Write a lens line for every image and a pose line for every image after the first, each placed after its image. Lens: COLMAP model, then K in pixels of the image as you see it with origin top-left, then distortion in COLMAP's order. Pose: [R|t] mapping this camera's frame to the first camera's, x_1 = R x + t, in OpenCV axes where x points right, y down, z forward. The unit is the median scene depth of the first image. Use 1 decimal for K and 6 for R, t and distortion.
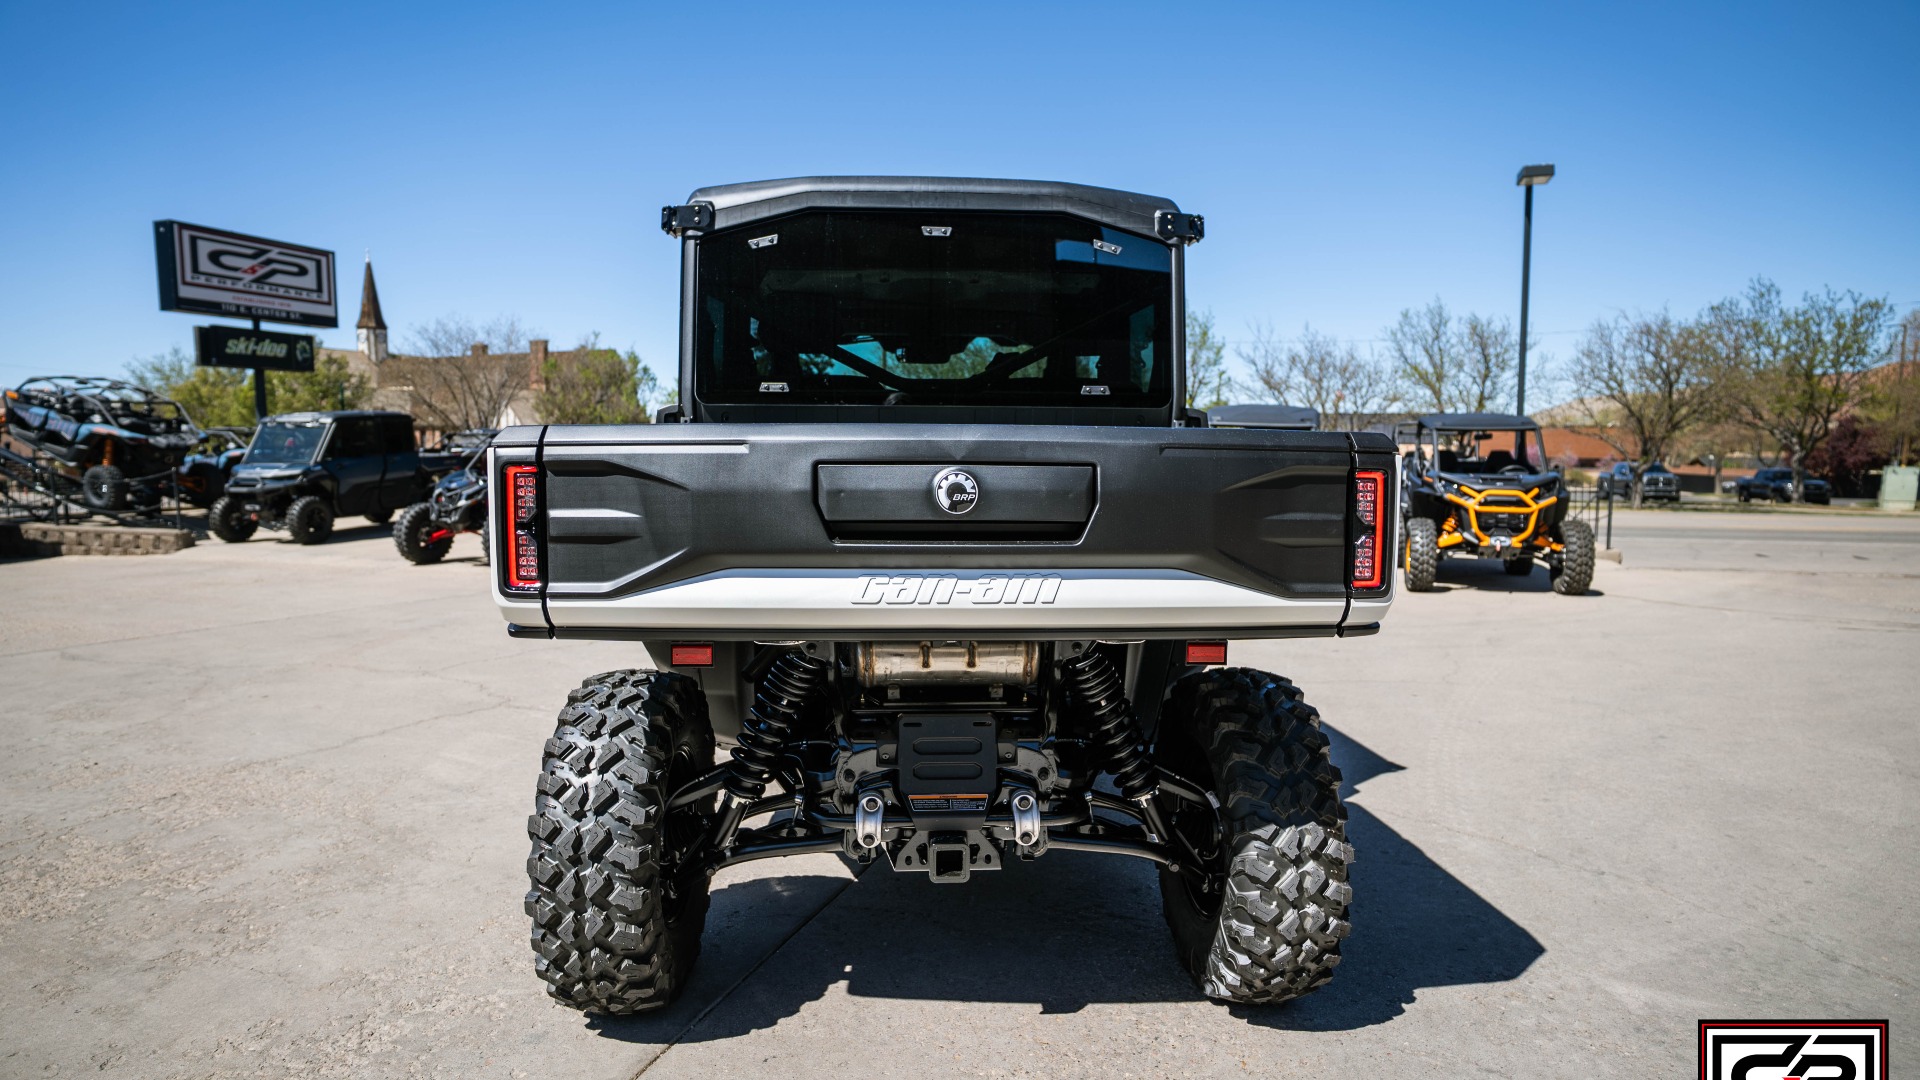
lens RADIAL K [[933.9, 0, 951.8], [0, 933.9, 533.6], [0, 0, 1]] dist [-0.080832, 0.038522]
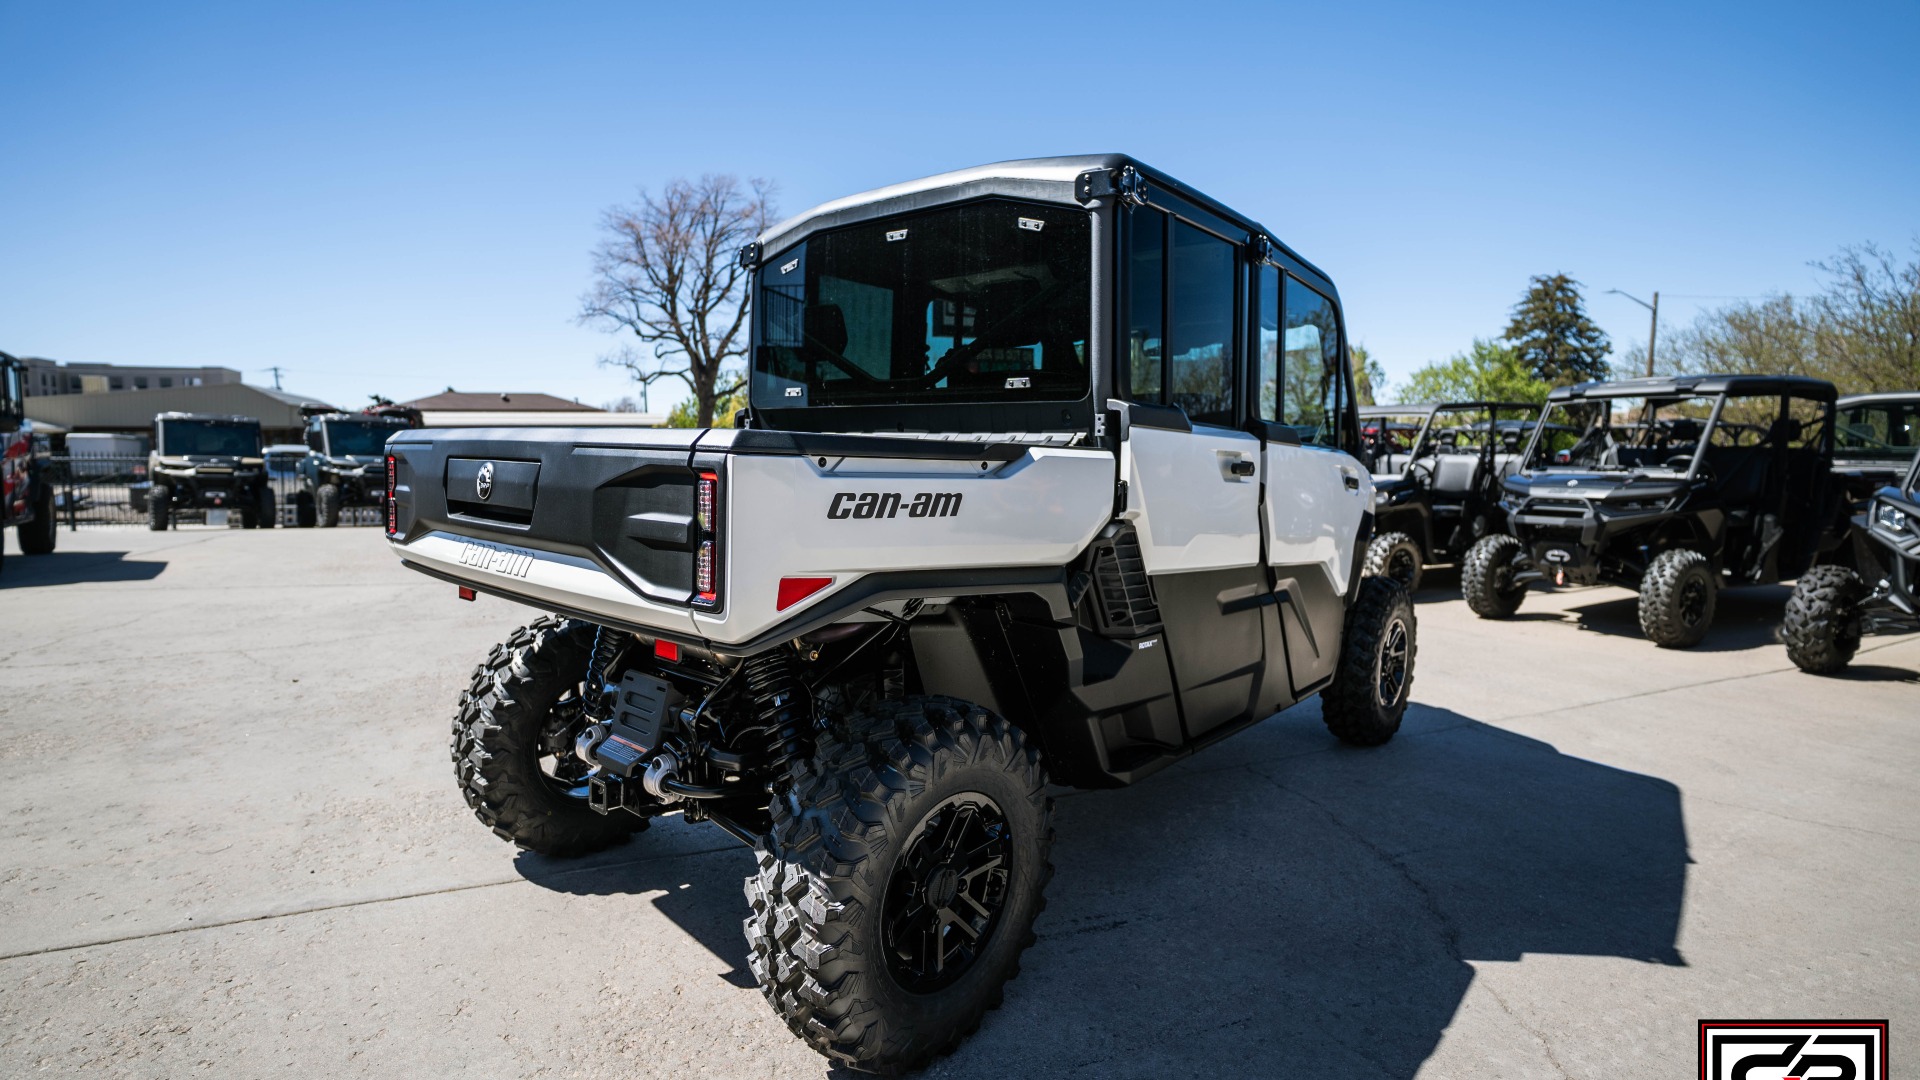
lens RADIAL K [[933.9, 0, 951.8], [0, 933.9, 533.6], [0, 0, 1]] dist [-0.080832, 0.038522]
pose [[0.732106, 0.071110, -0.677469, 0.959677], [-0.068833, 0.997168, 0.030282, -0.038919], [0.677704, 0.024463, 0.734927, 0.376791]]
